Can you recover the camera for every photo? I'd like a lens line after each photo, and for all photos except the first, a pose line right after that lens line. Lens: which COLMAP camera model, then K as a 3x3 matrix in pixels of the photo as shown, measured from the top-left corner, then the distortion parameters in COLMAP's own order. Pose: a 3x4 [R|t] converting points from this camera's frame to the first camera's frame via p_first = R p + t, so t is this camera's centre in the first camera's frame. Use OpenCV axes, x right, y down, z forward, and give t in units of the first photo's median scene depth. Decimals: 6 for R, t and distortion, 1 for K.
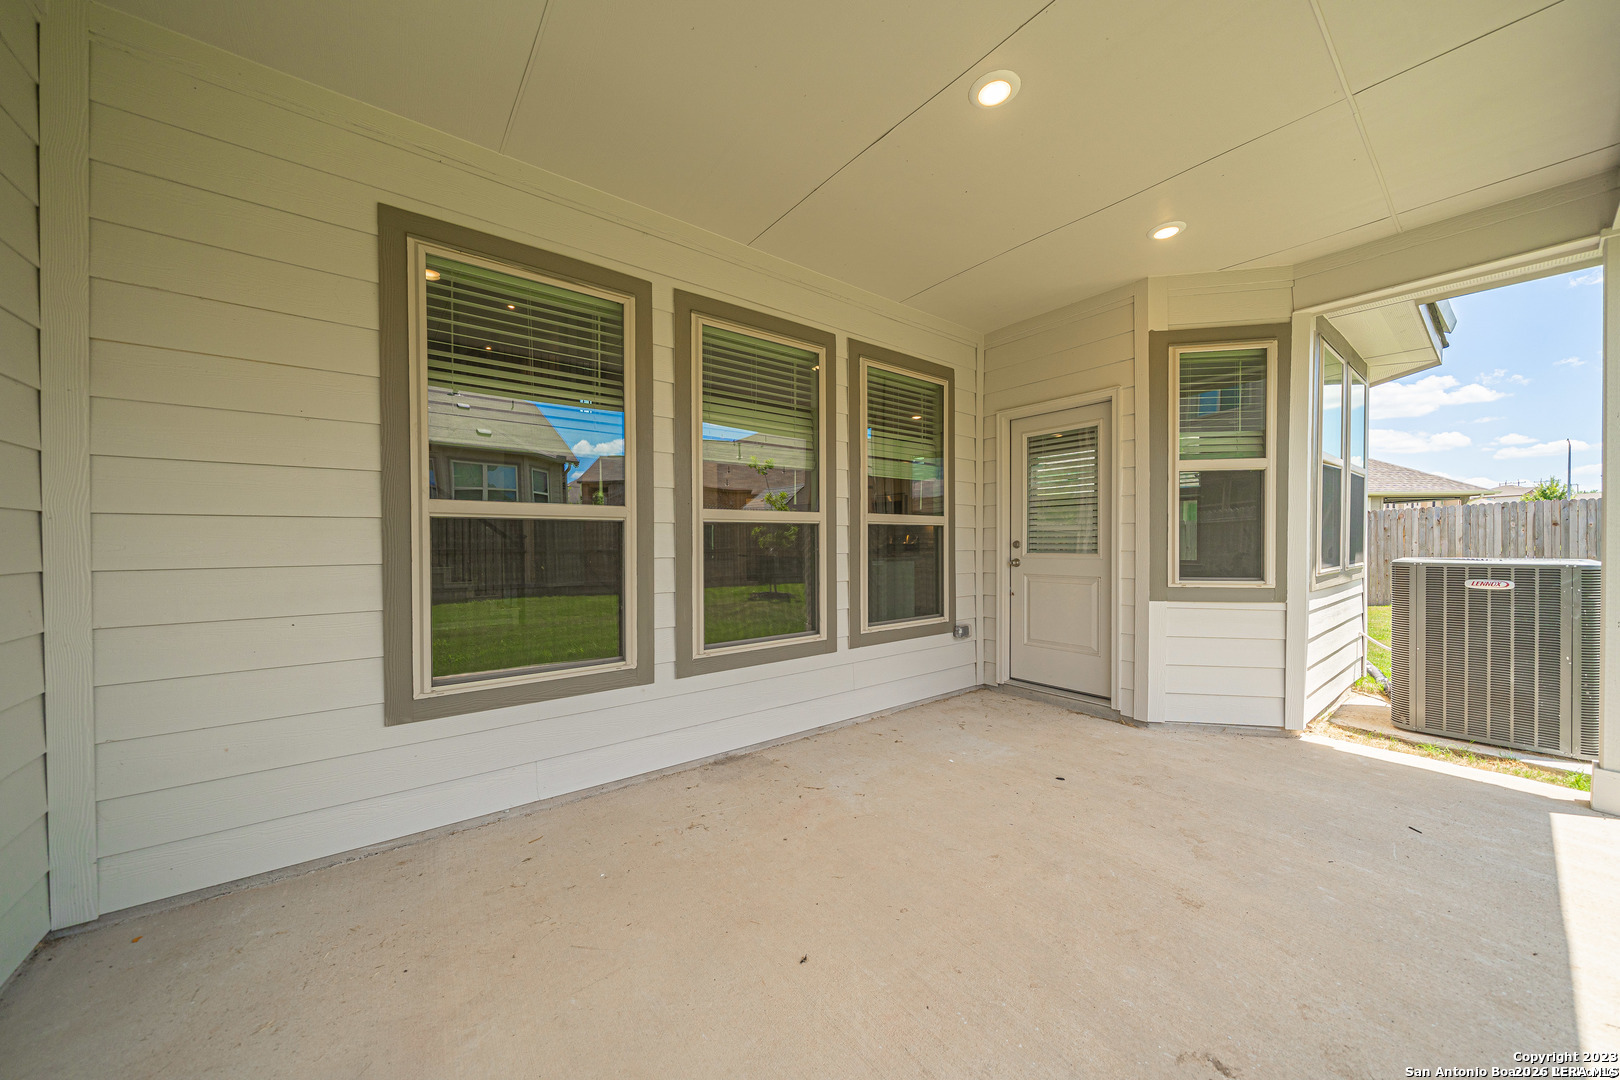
lens RADIAL K [[565.1, 0, 808.9], [0, 565.1, 545.2], [0, 0, 1]] dist [-0.000686, -0.000055]
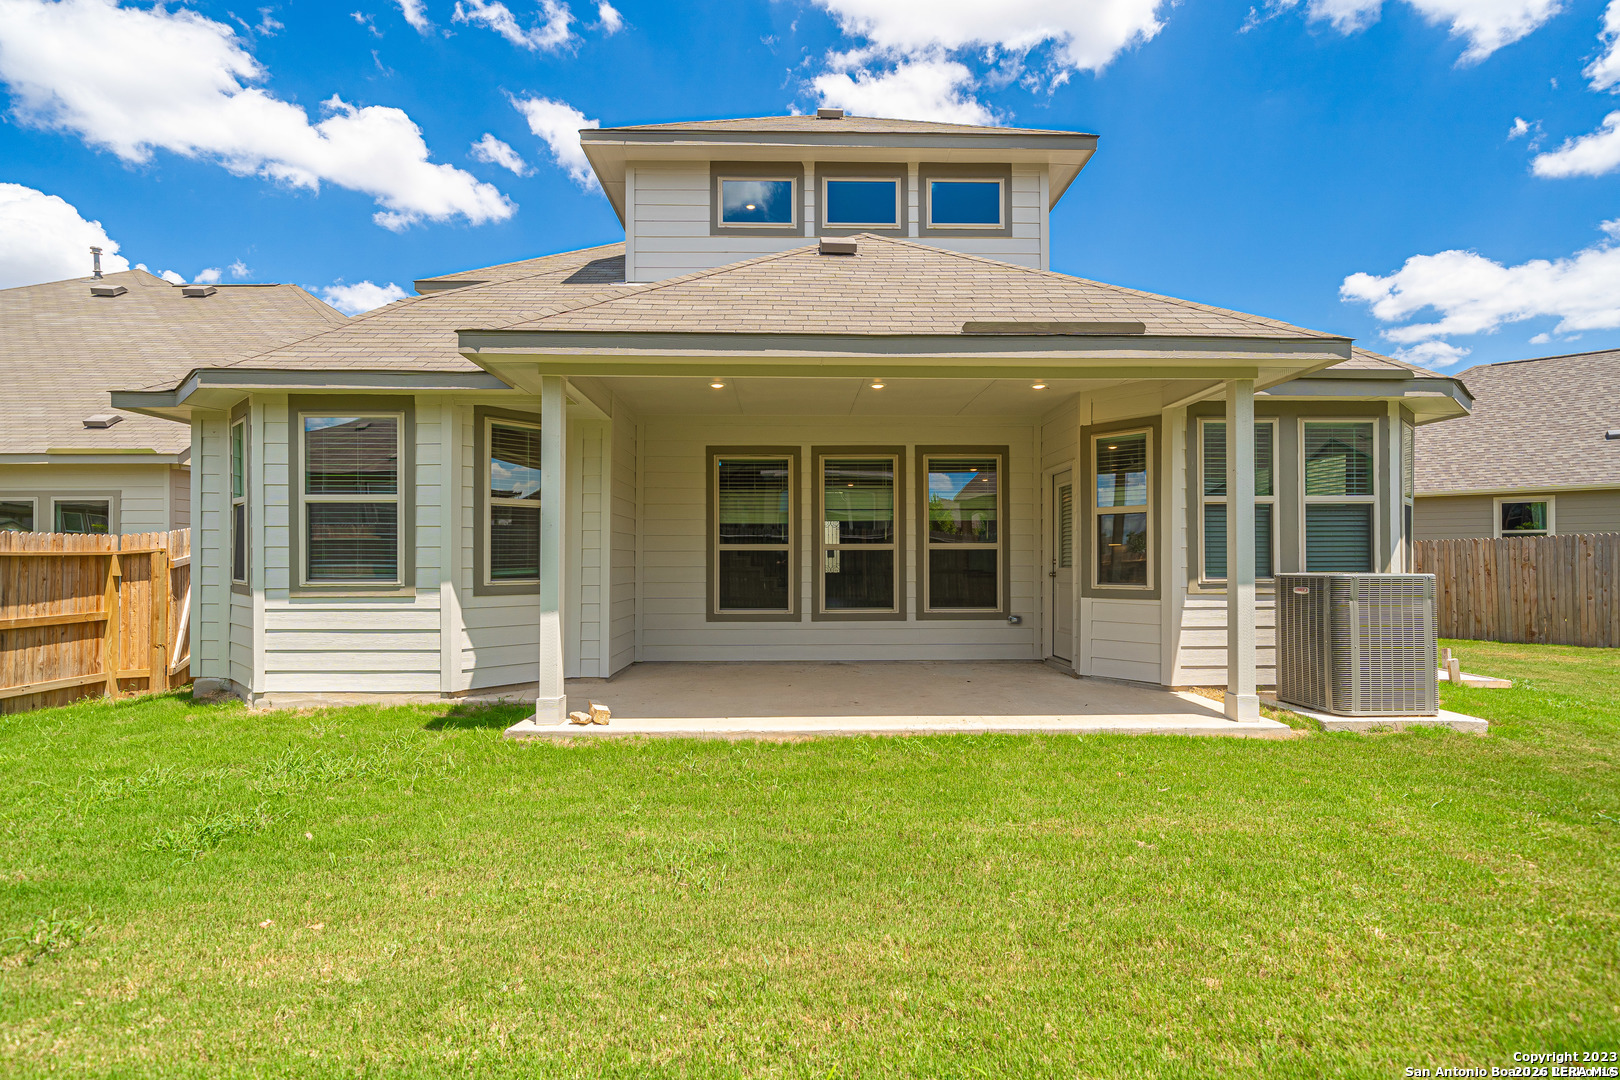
lens RADIAL K [[783.6, 0, 808.8], [0, 783.6, 546.7], [0, 0, 1]] dist [0.003111, 0.000975]
pose [[0.798626, -0.010009, -0.601744, 1.317146], [-0.005966, 0.999681, -0.024546, 0.016234], [0.601798, 0.023194, 0.798312, -1.198858]]
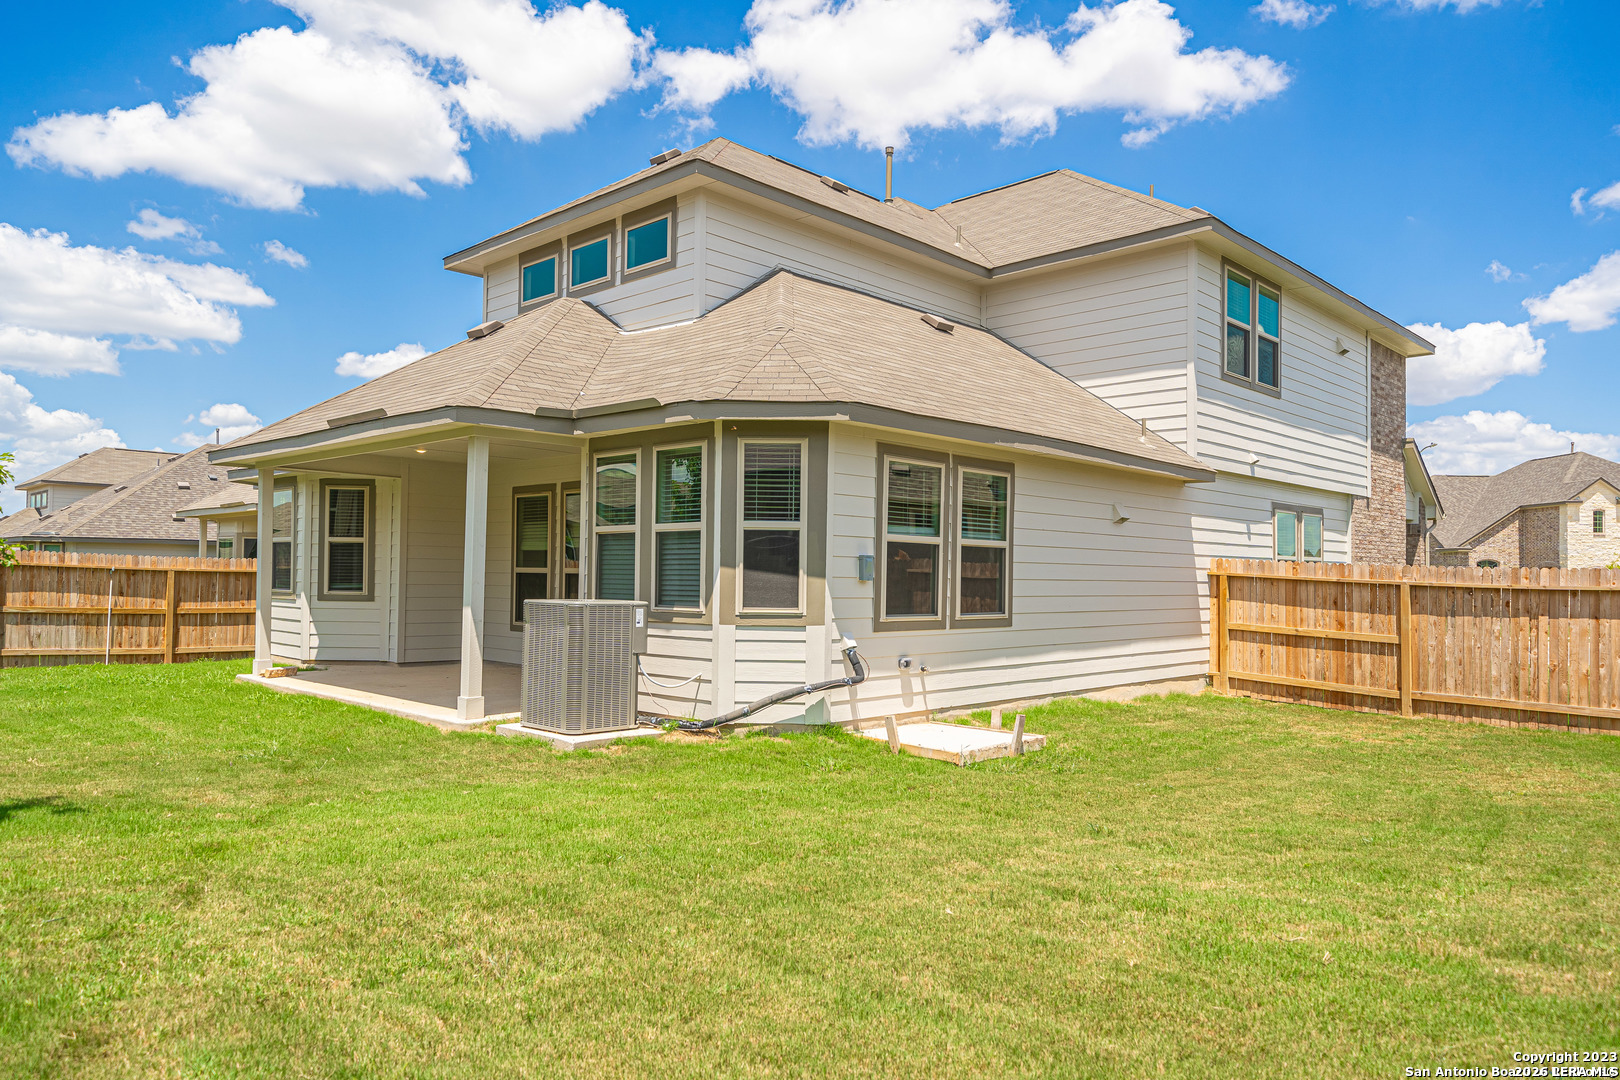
lens RADIAL K [[1089.0, 0, 811.3], [0, 1089.0, 545.9], [0, 0, 1]] dist [-0.016667, -0.002349]
pose [[0.141023, -0.019369, -0.989817, 3.957731], [-0.018111, 0.999591, -0.022141, -0.059630], [0.989841, 0.021048, 0.140615, 1.178855]]
